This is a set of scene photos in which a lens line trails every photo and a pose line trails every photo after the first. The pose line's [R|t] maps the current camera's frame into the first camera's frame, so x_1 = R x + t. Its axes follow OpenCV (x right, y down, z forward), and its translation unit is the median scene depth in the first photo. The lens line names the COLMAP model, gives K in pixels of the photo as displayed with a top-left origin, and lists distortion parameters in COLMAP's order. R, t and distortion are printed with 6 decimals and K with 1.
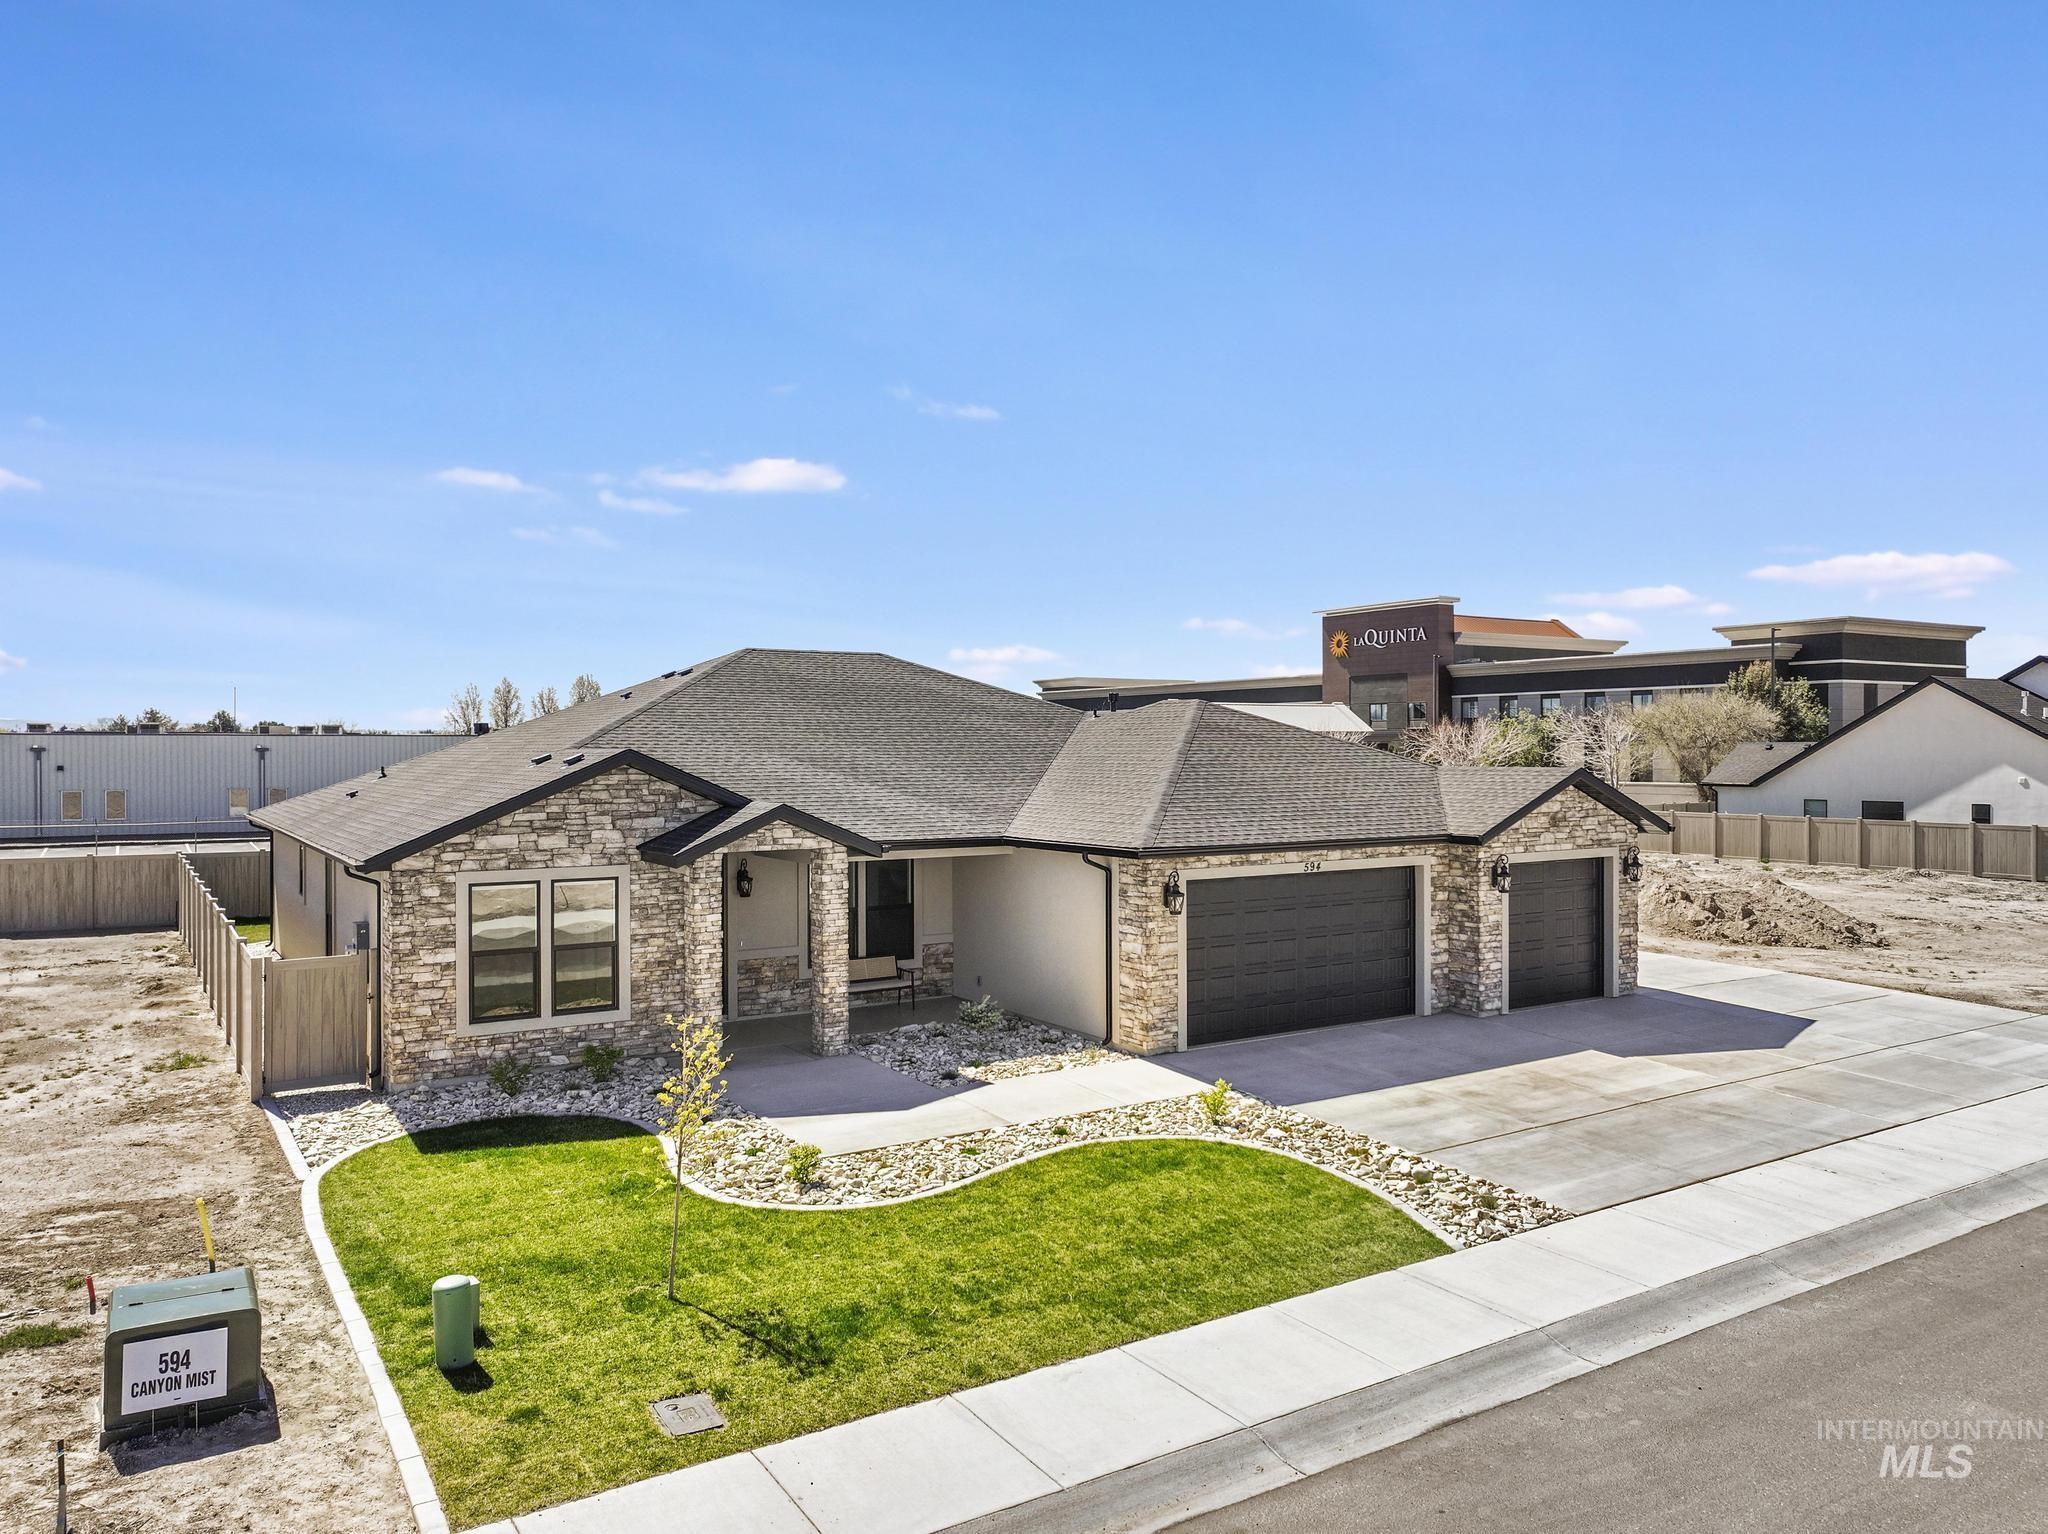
lens RADIAL K [[1449.0, 0, 1024.0], [0, 1449.0, 767.0], [0, 0, 1]] dist [0.000855, 0.014020]
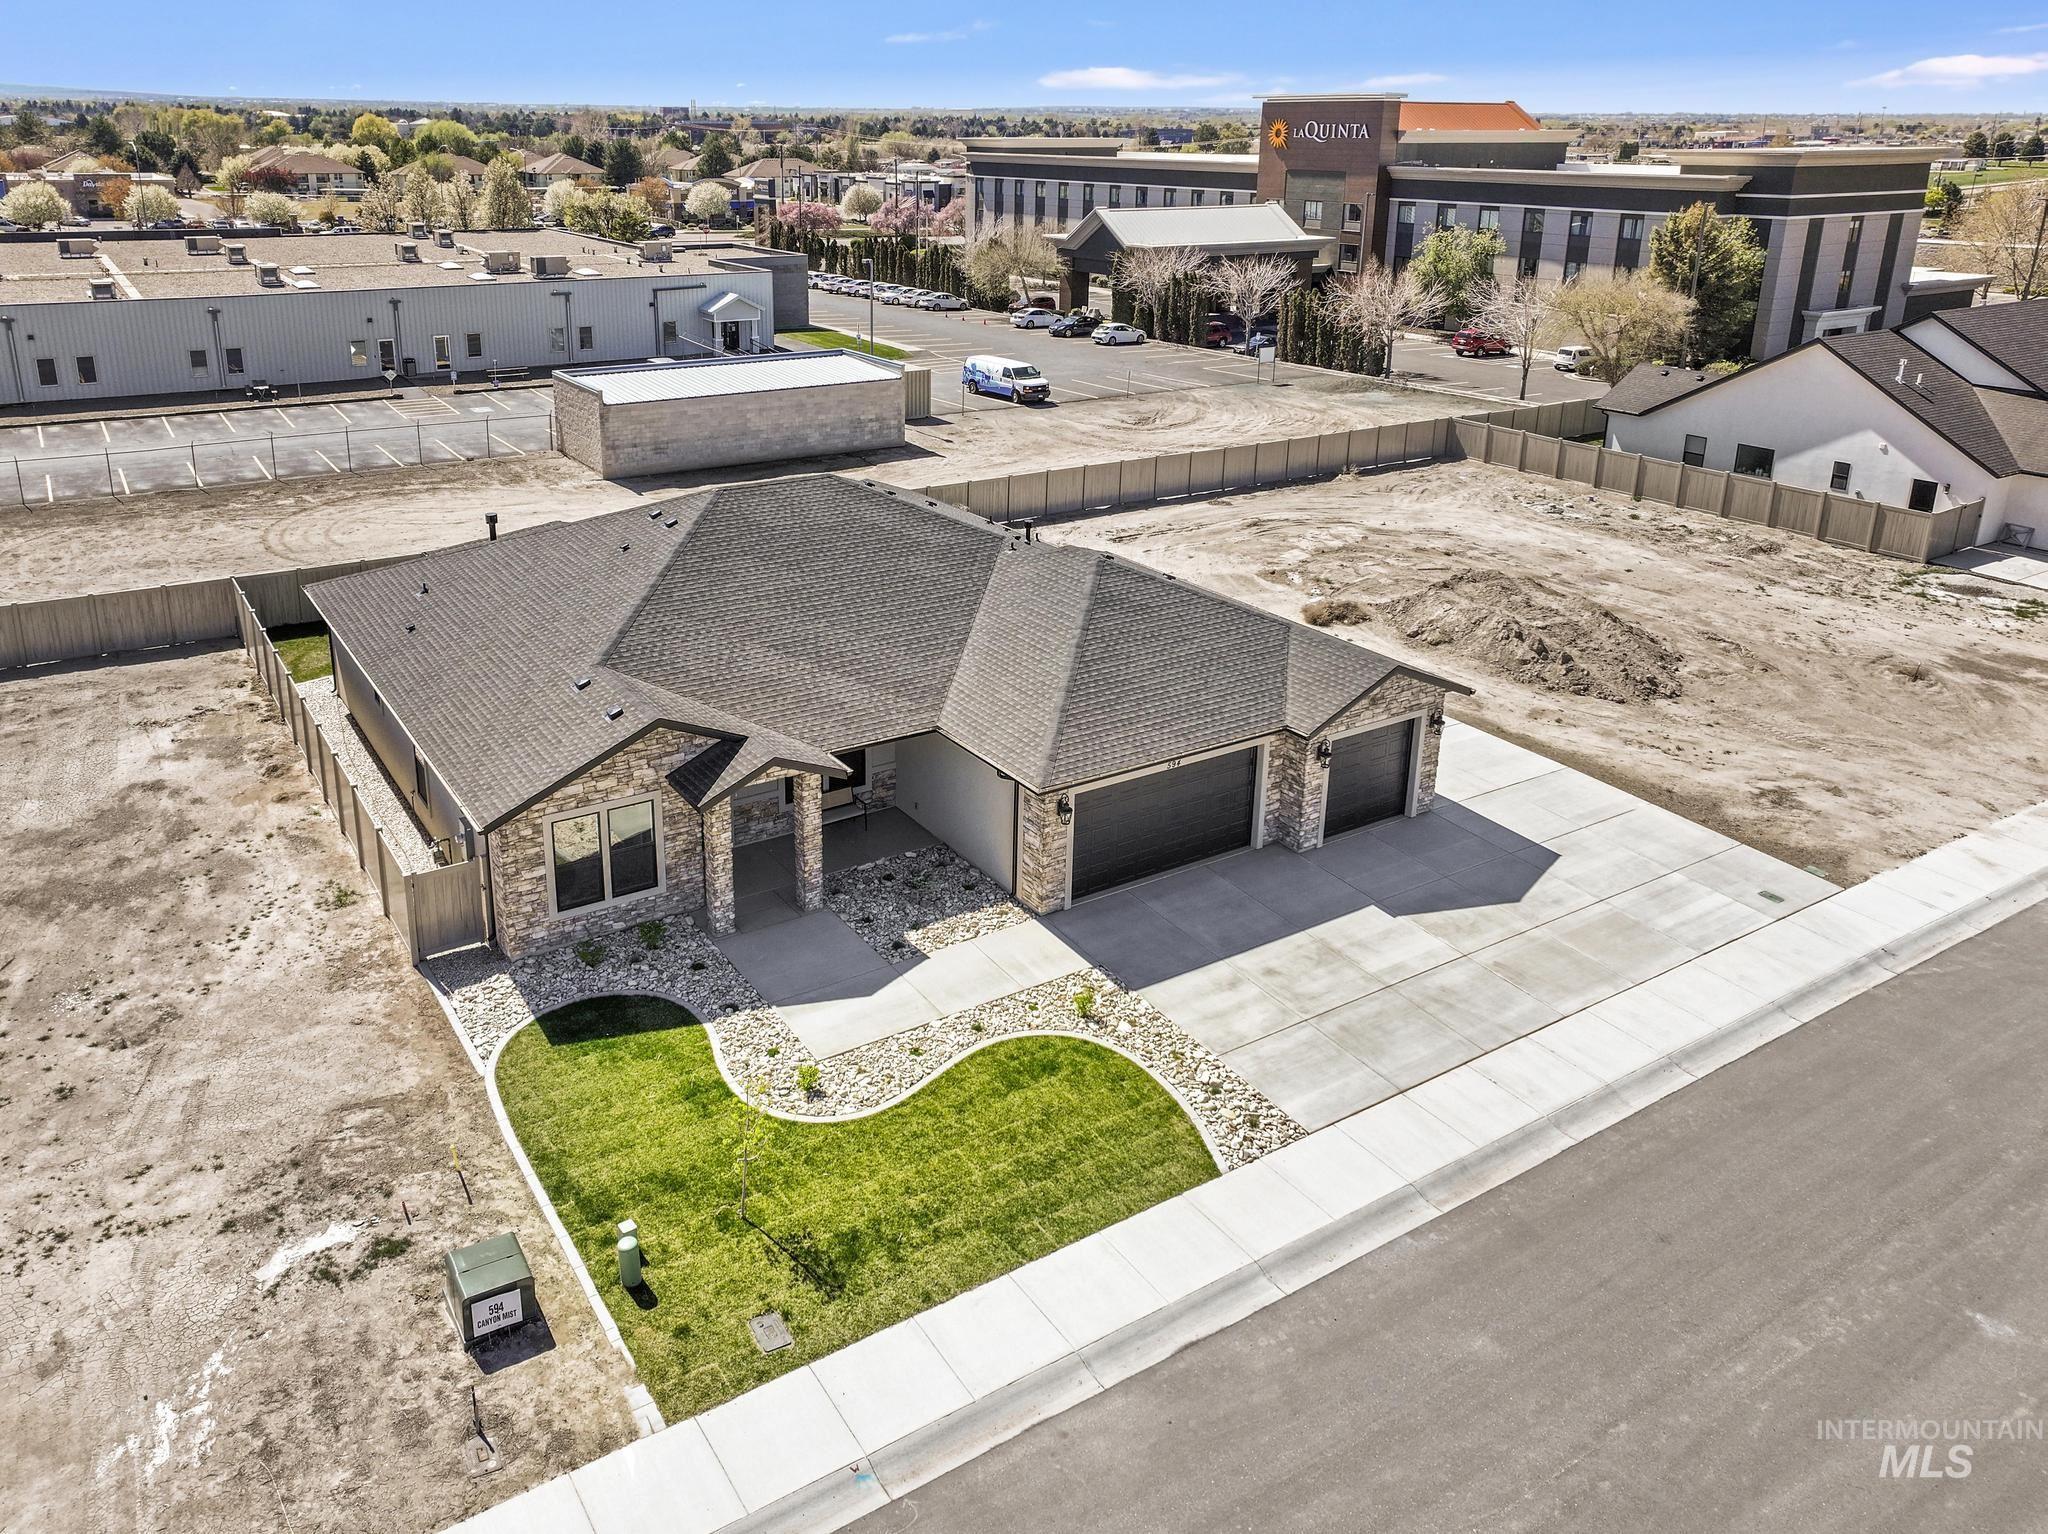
lens RADIAL K [[1492.9, 0, 902.5], [0, 1492.9, 592.9], [0, 0, 1]] dist [0.006538, 0.003926]
pose [[0.999609, 0.012686, -0.024900, -0.016358], [-0.005128, 0.959158, 0.282825, -0.541506], [0.027471, -0.282587, 0.958848, -0.298032]]
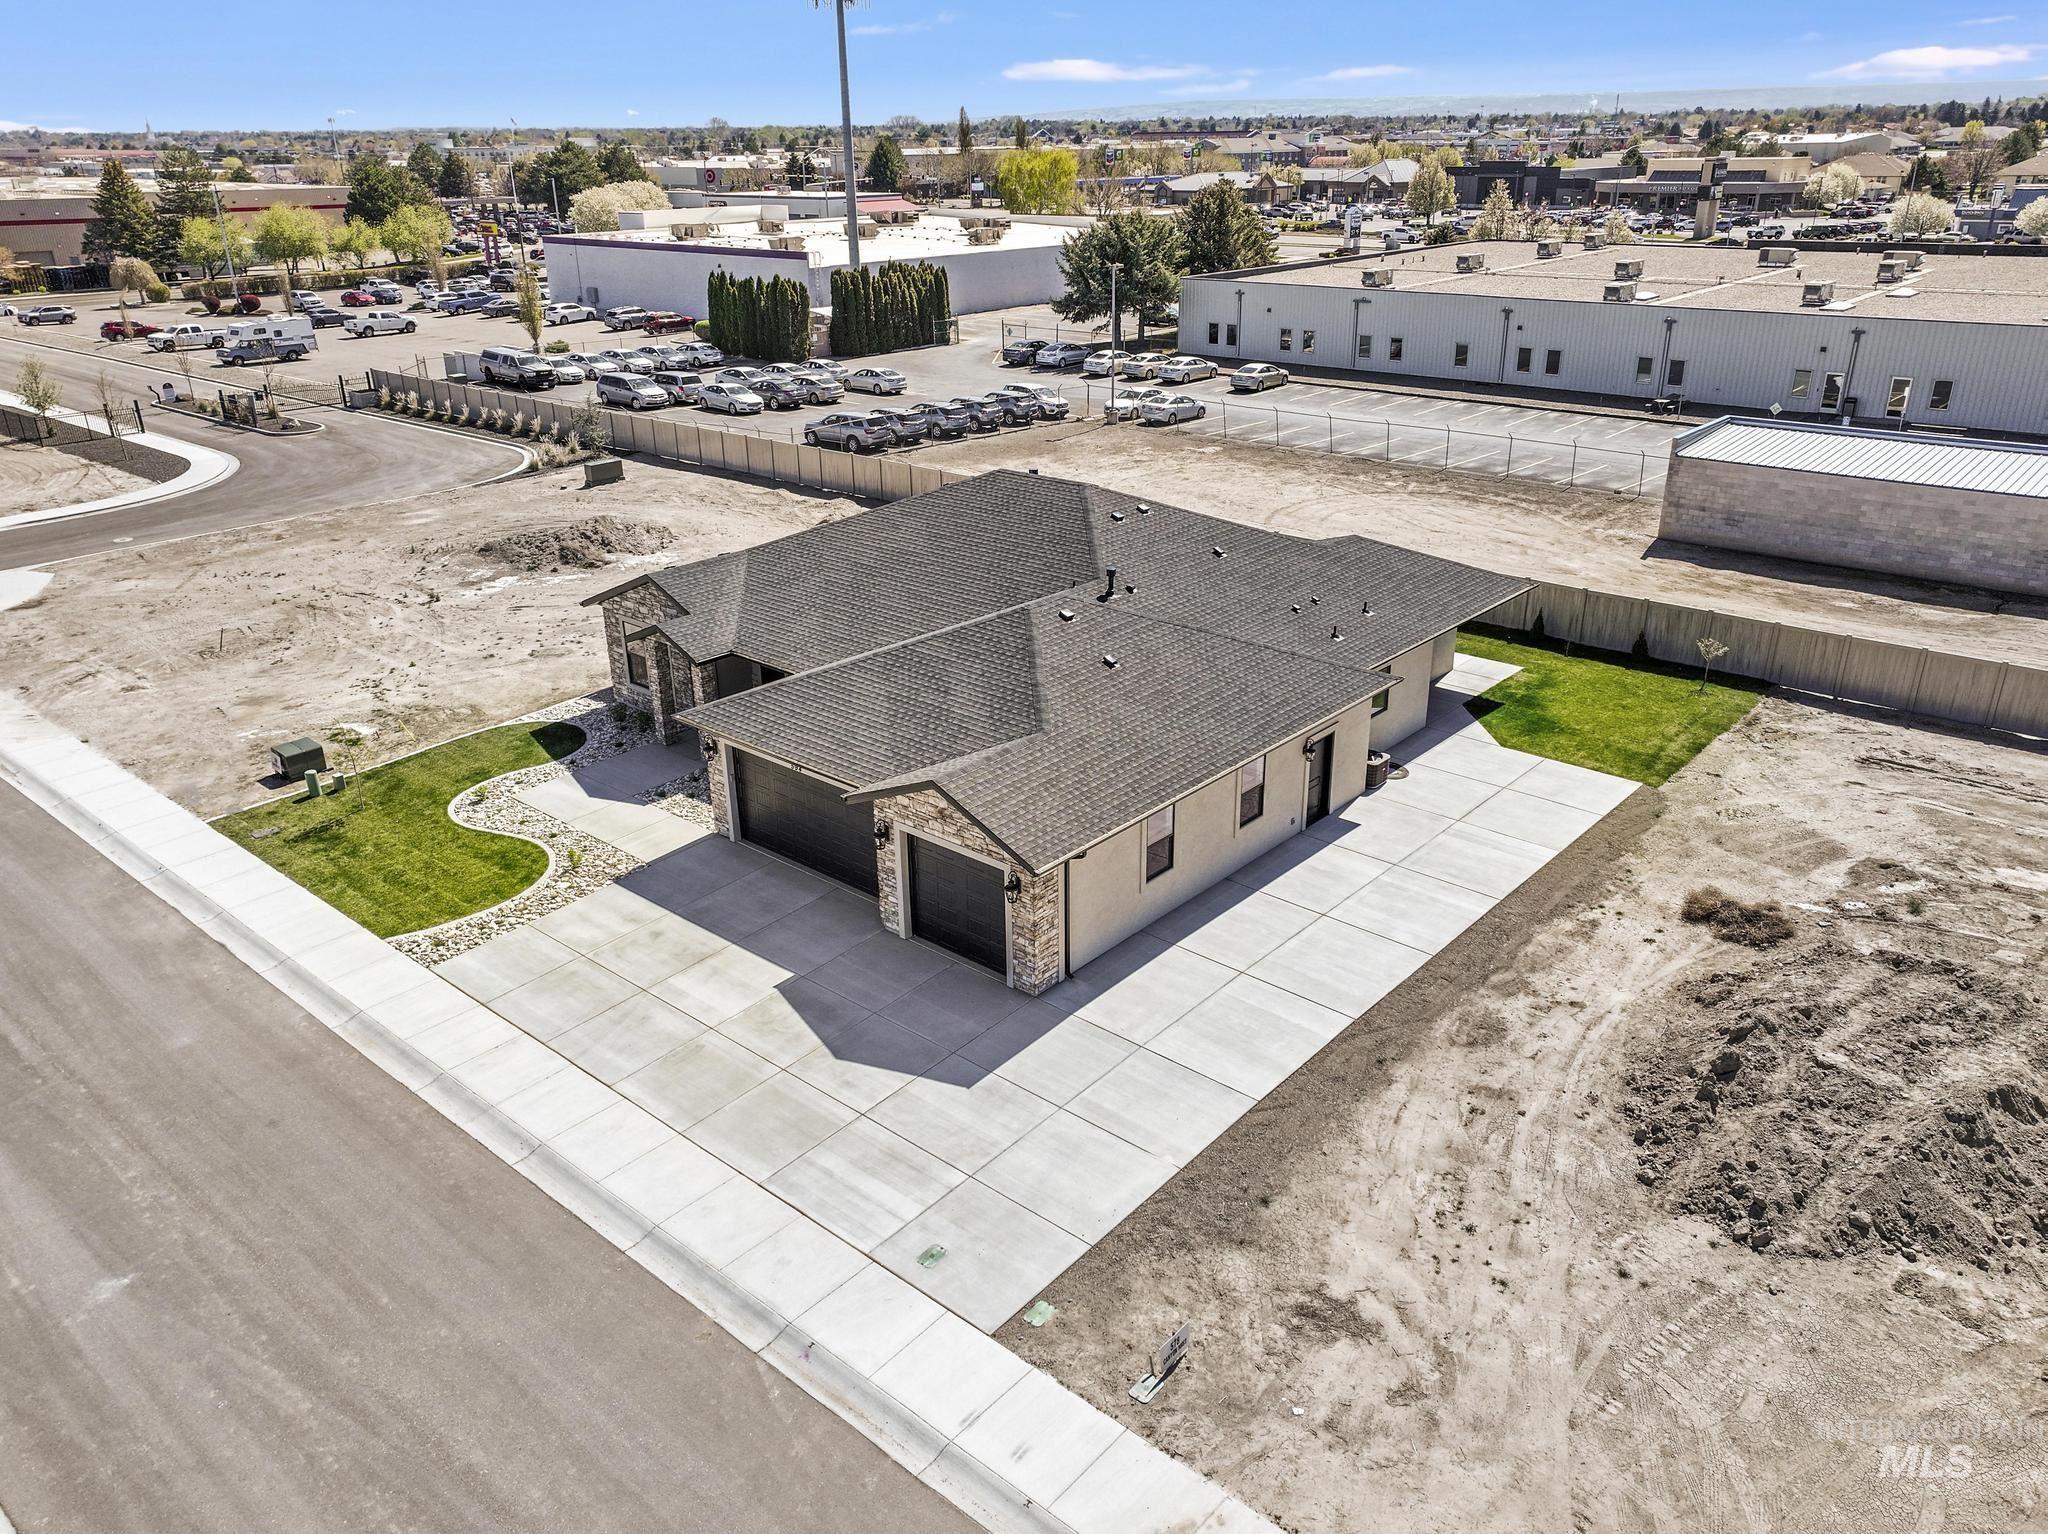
lens RADIAL K [[1449.0, 0, 1024.0], [0, 1449.0, 767.0], [0, 0, 1]] dist [0.000855, 0.014020]
pose [[0.284034, 0.376325, -0.881876, 1.749549], [-0.001492, 0.919929, 0.392083, -0.559384], [0.958813, -0.110049, 0.261852, 1.002310]]
